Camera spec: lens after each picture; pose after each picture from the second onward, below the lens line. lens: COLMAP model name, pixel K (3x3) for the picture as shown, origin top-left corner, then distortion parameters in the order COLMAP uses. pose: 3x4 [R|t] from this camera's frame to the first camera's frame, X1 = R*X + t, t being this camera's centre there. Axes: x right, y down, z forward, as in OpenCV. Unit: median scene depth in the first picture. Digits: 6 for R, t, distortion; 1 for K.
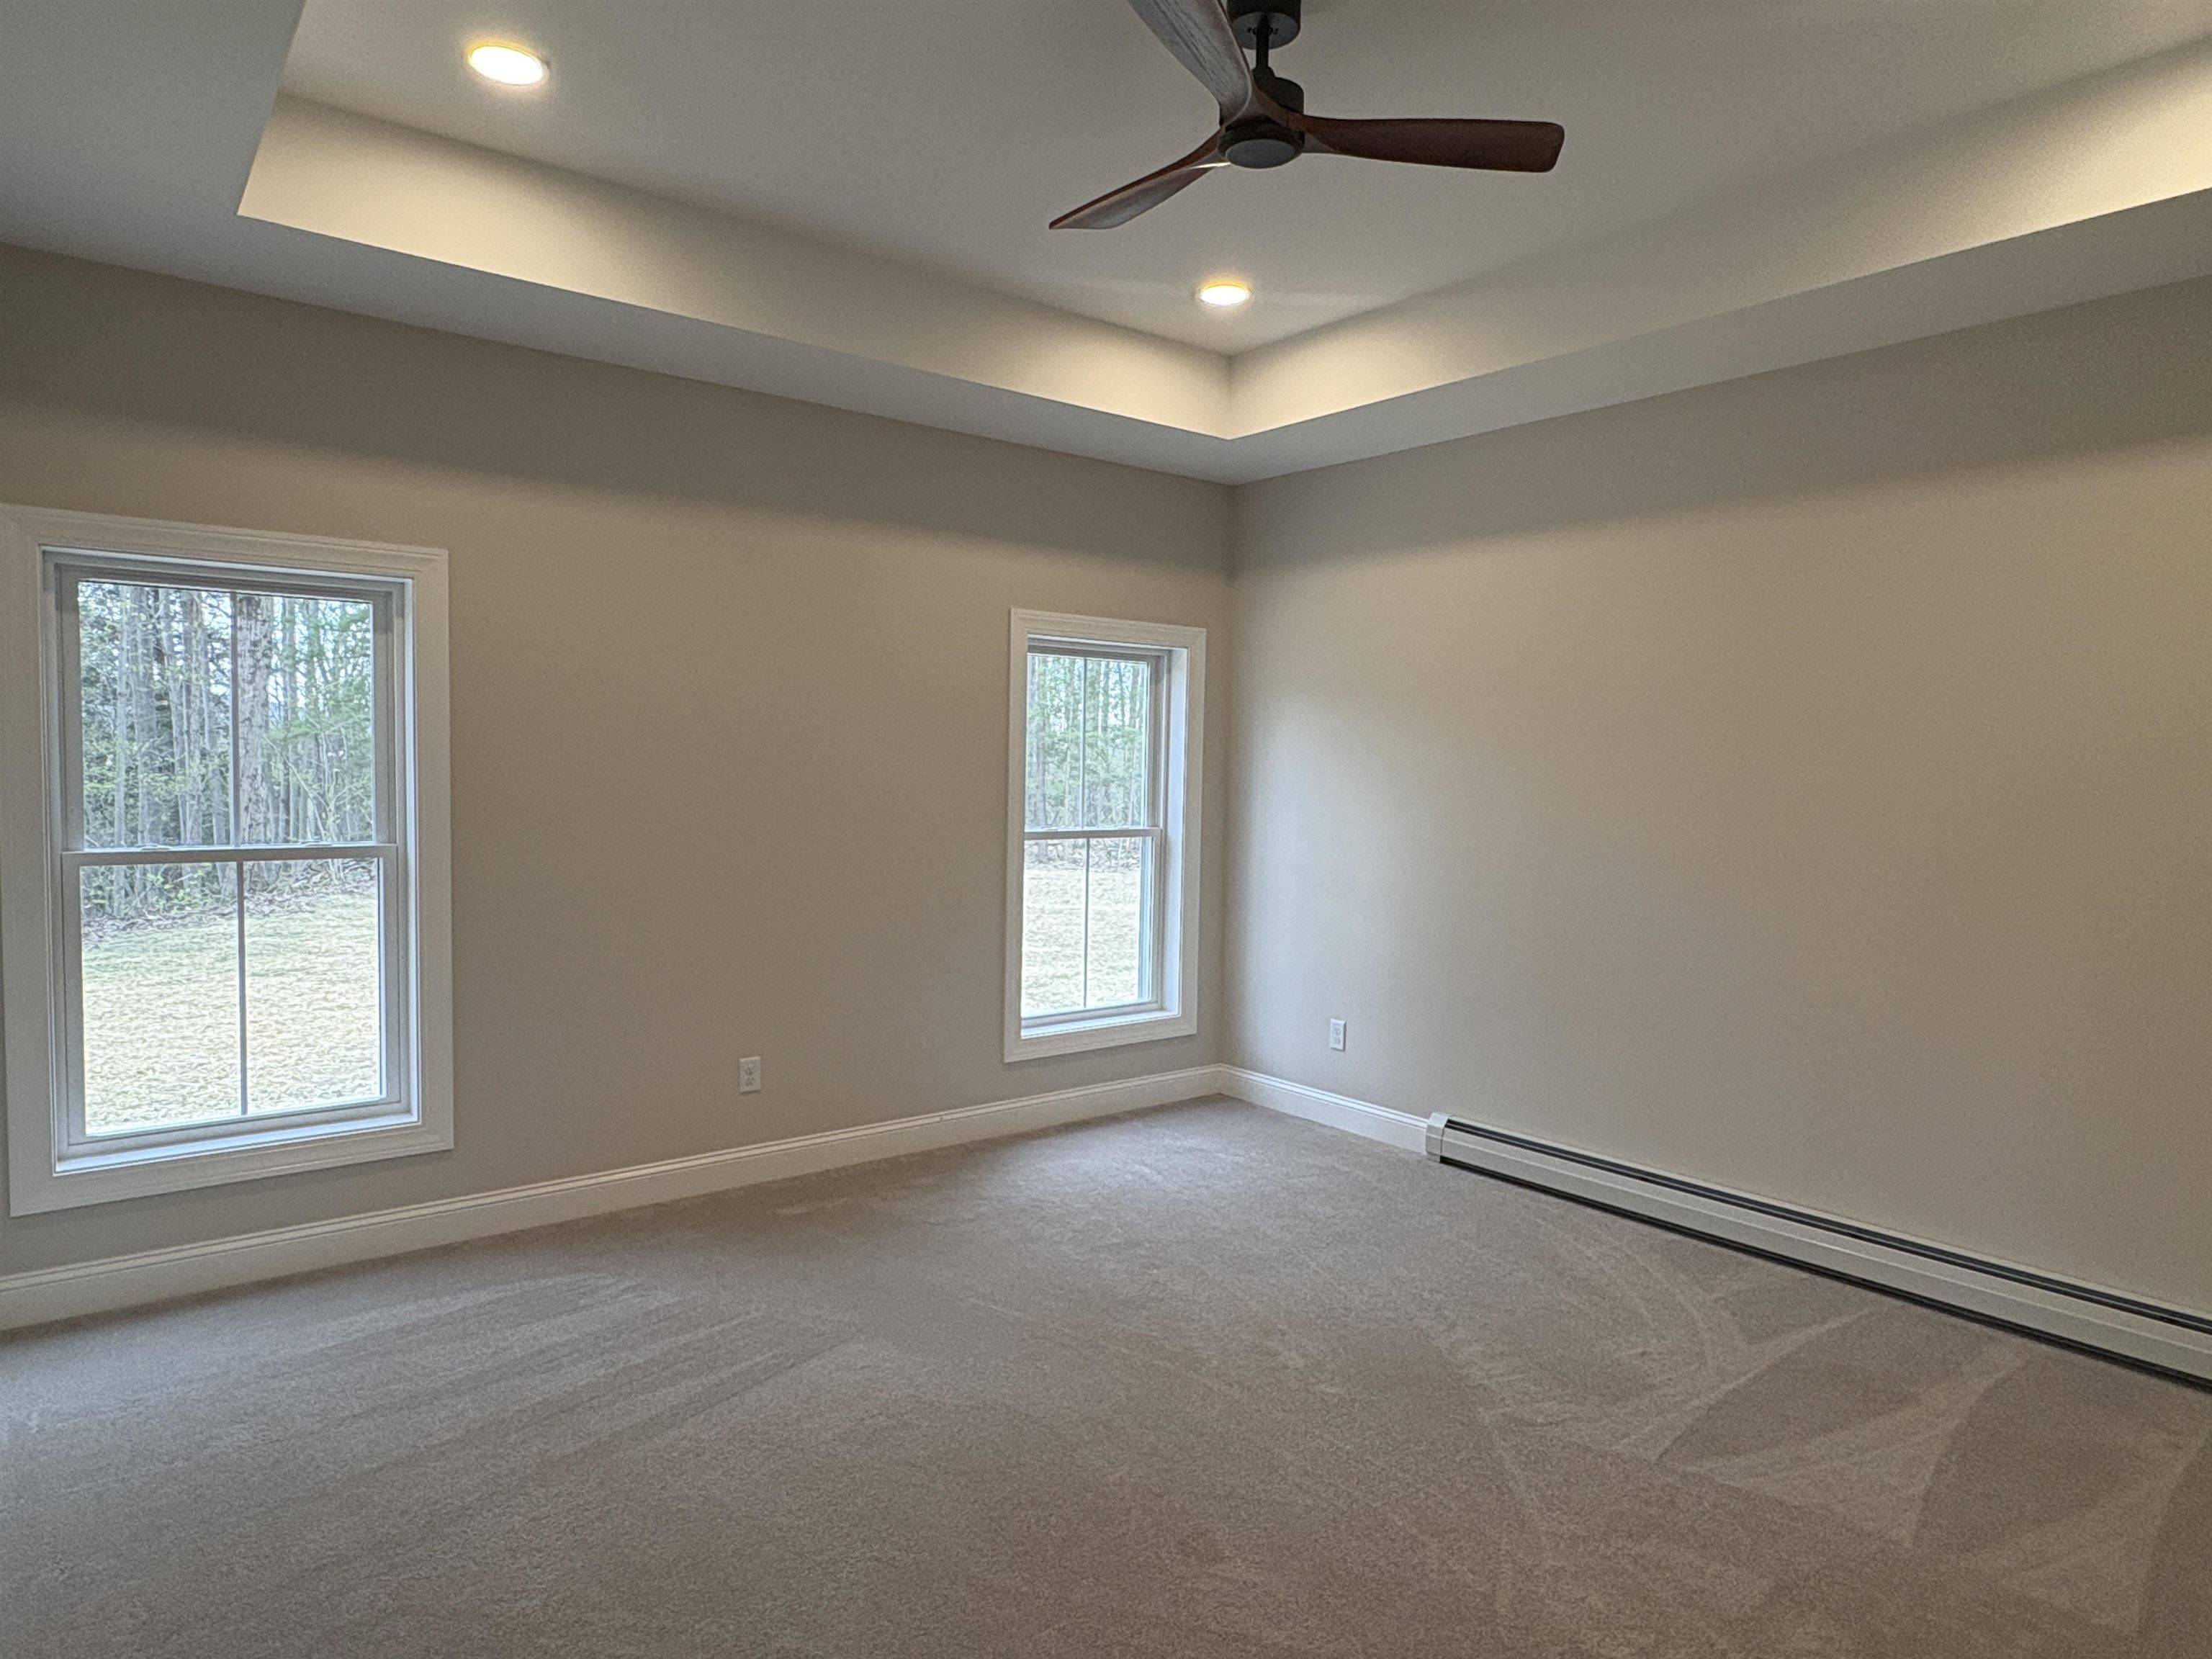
lens RADIAL K [[1321.4, 0, 1098.0], [0, 1321.4, 834.7], [0, 0, 1]] dist [-0.003805, 0.005287]
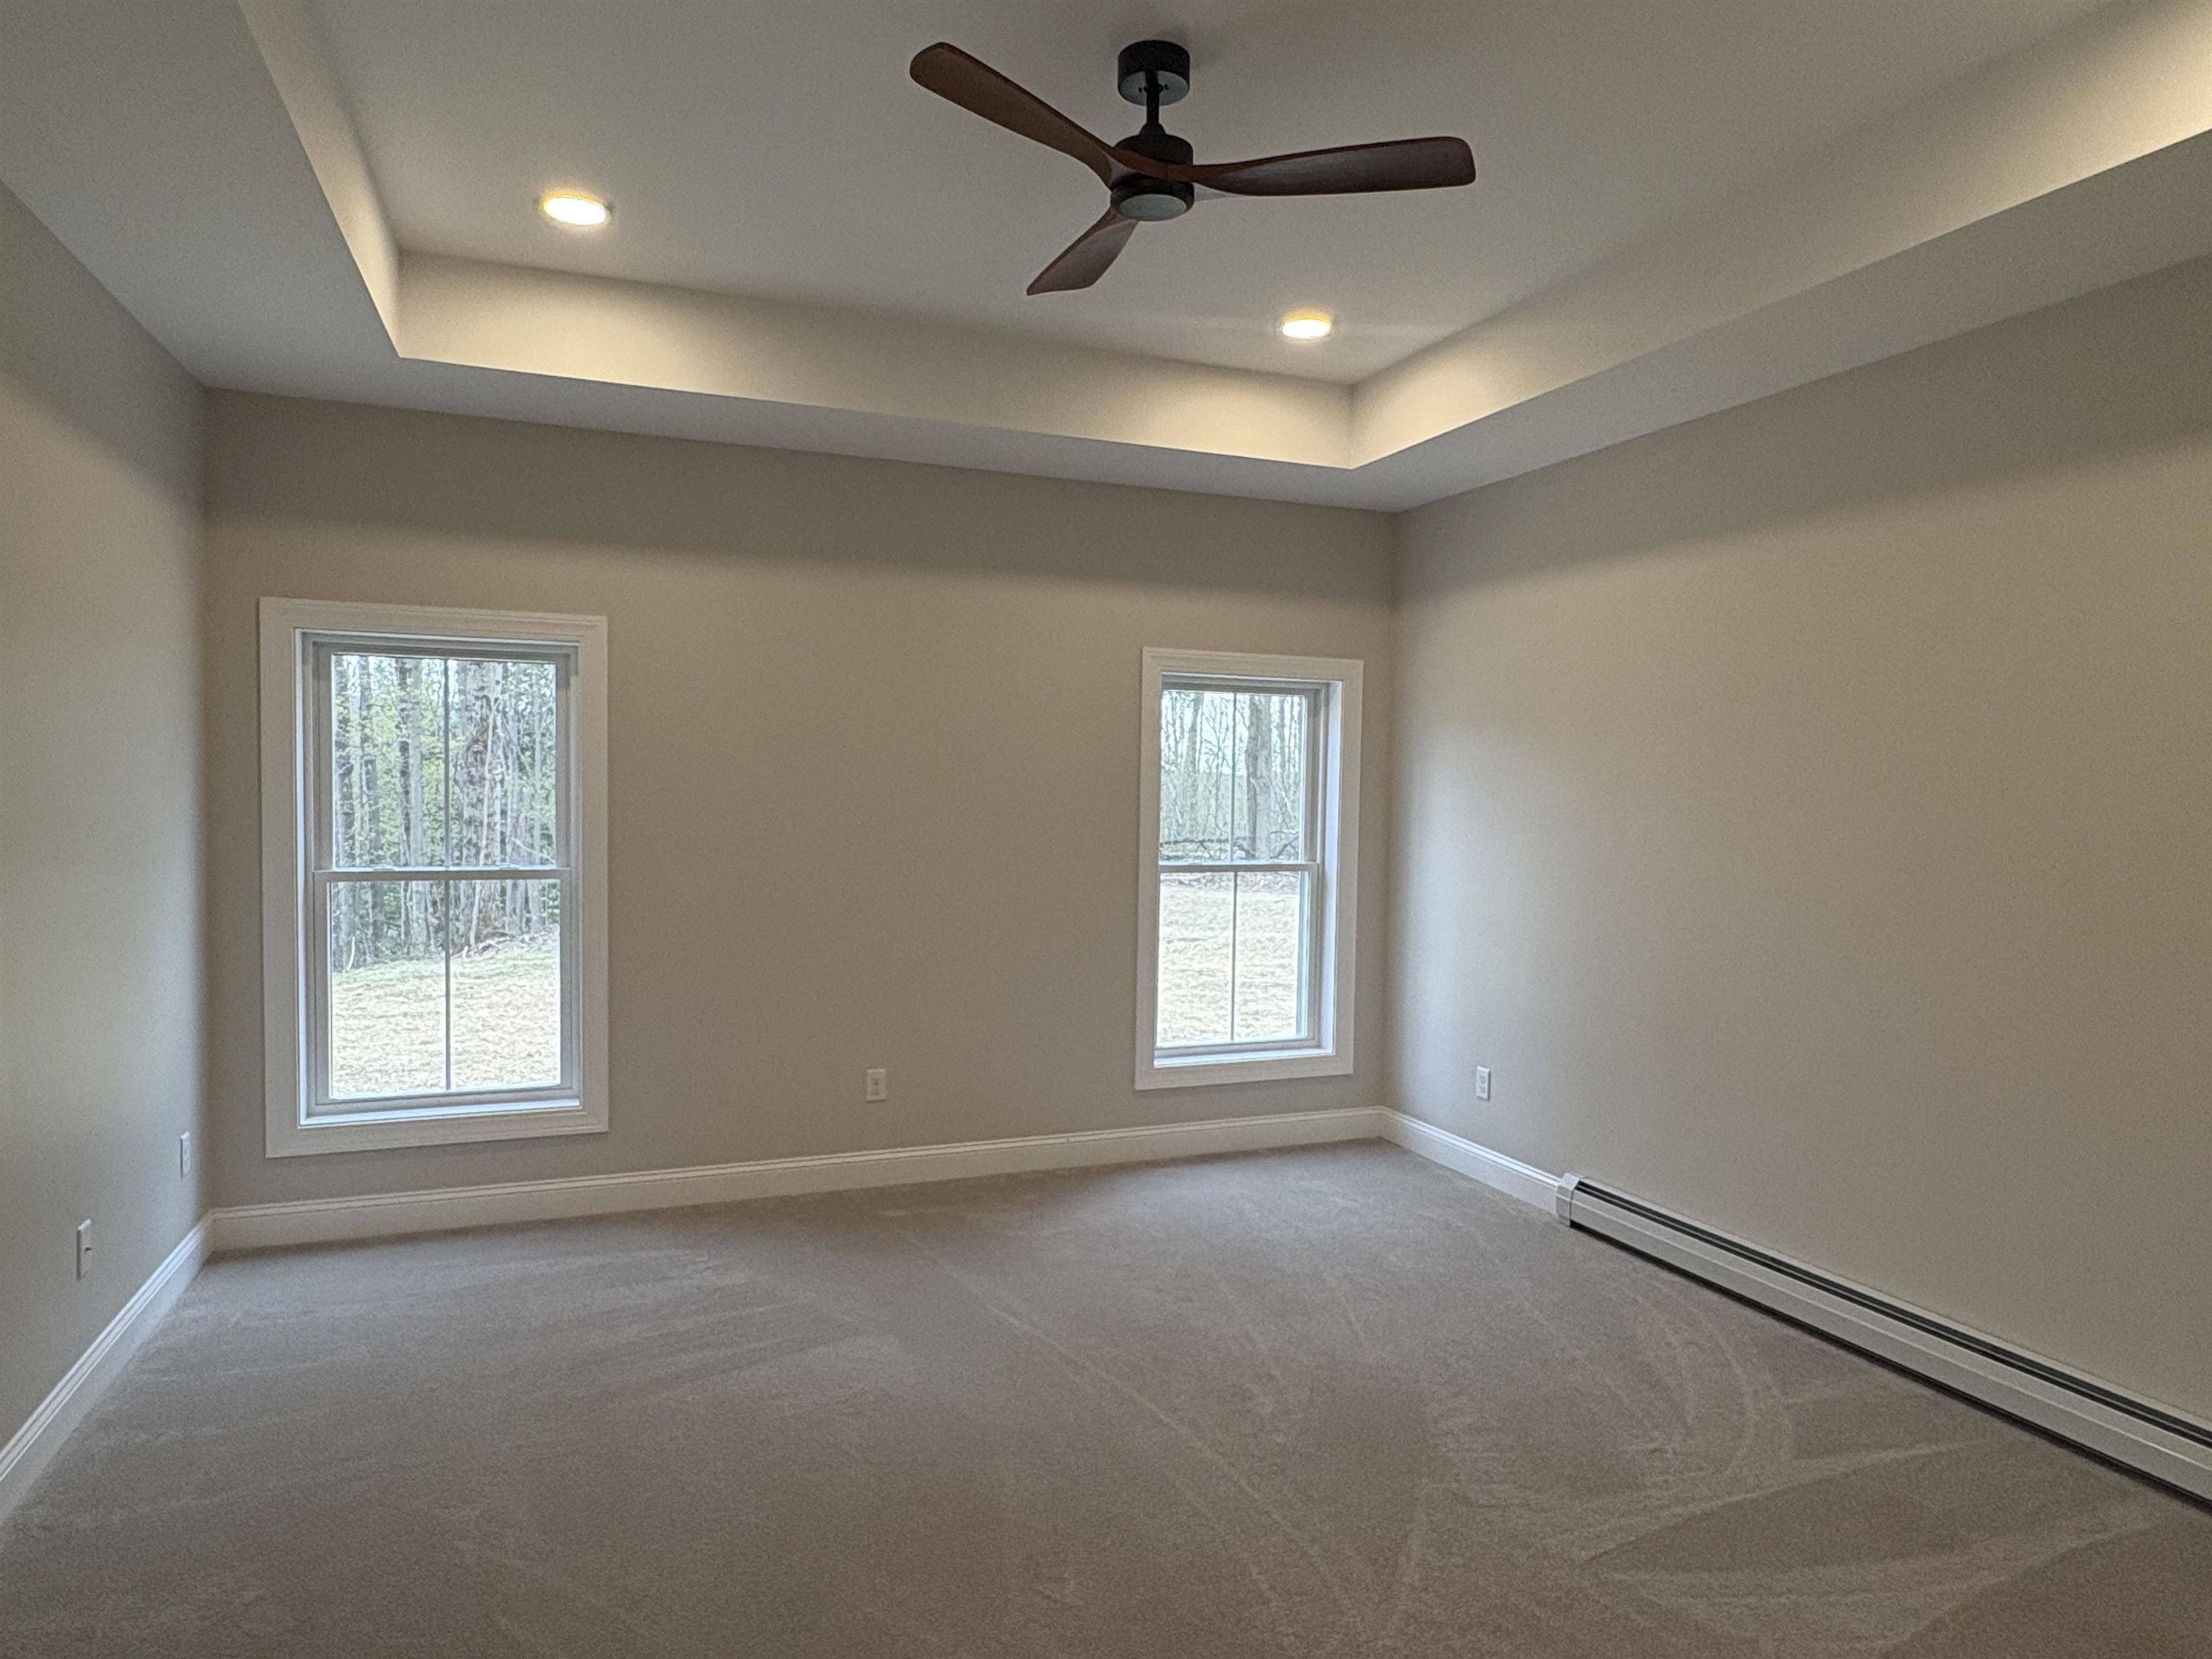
lens RADIAL K [[1321.4, 0, 1098.0], [0, 1321.4, 834.7], [0, 0, 1]] dist [-0.003805, 0.005287]
pose [[0.956981, 0.007319, -0.290058, 0.227909], [-0.014221, 0.999663, -0.021695, -0.002903], [0.289801, 0.024886, 0.956763, 0.009503]]
